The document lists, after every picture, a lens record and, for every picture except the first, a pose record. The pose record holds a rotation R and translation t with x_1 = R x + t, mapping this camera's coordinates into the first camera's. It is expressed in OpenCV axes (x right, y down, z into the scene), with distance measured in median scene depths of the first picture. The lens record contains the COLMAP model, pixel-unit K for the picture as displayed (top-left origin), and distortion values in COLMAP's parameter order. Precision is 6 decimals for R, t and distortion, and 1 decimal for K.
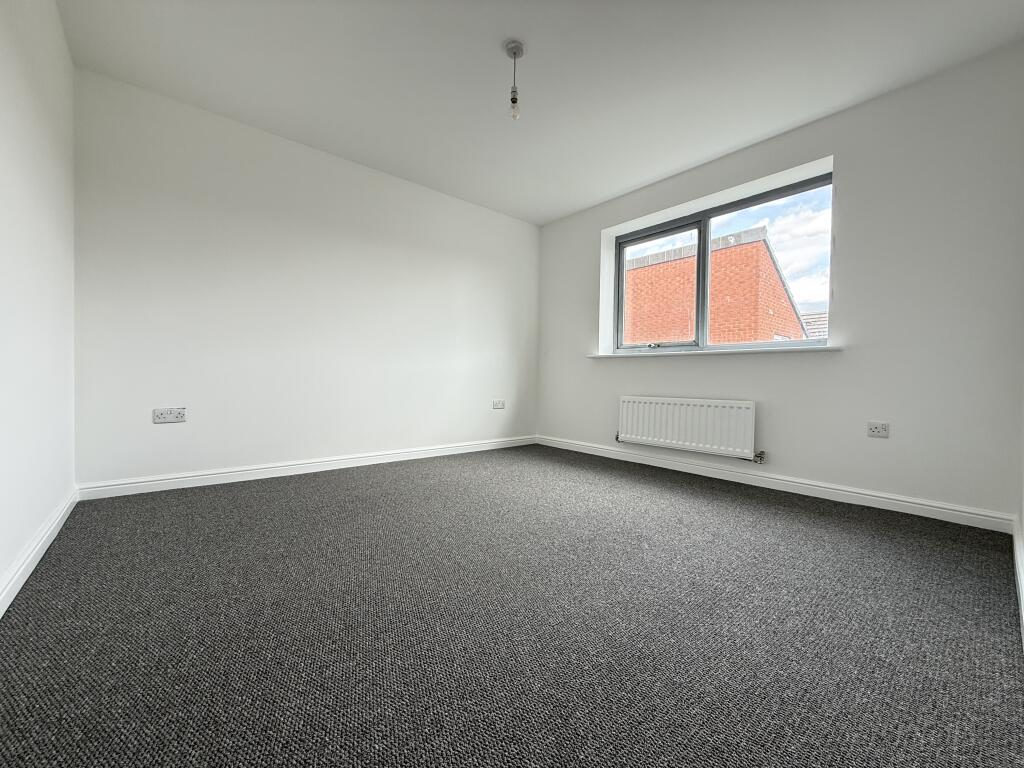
lens RADIAL K [[404.3, 0, 512.0], [0, 404.3, 384.0], [0, 0, 1]] dist [0.000611, 0.000117]
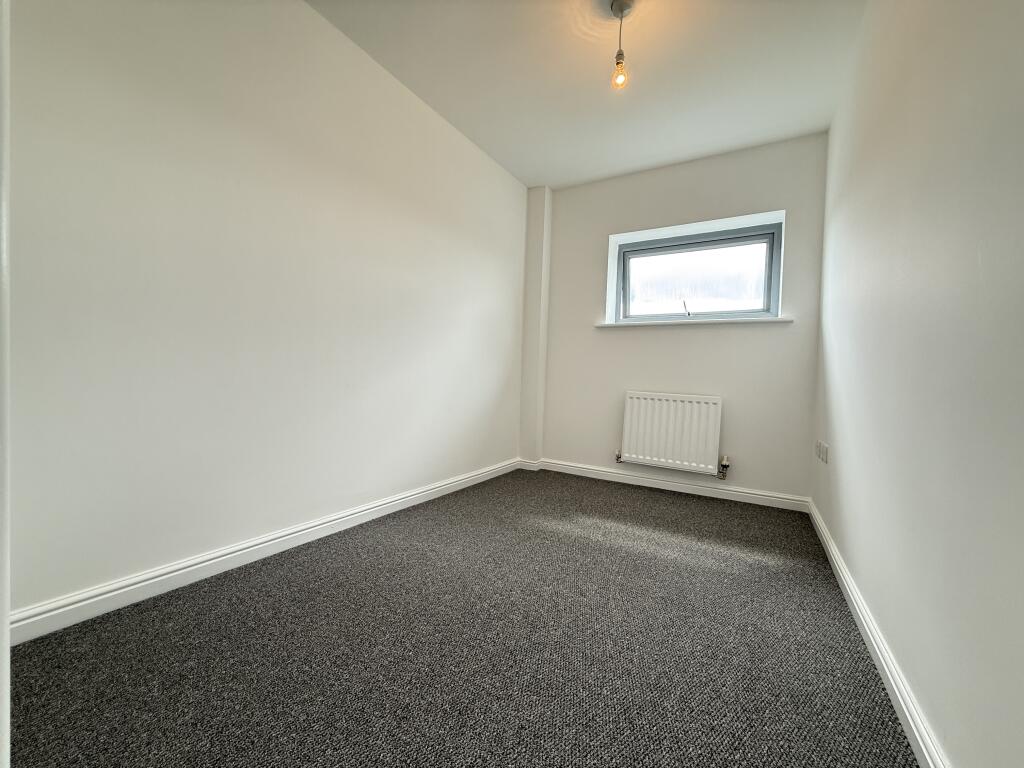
lens RADIAL K [[360.7, 0, 512.0], [0, 360.7, 384.0], [0, 0, 1]] dist [-0.000200, -0.000007]
pose [[0.921680, 0.042117, 0.385657, -0.288702], [-0.036601, 0.999096, -0.021639, -0.011956], [-0.386220, 0.005829, 0.922388, 0.320261]]
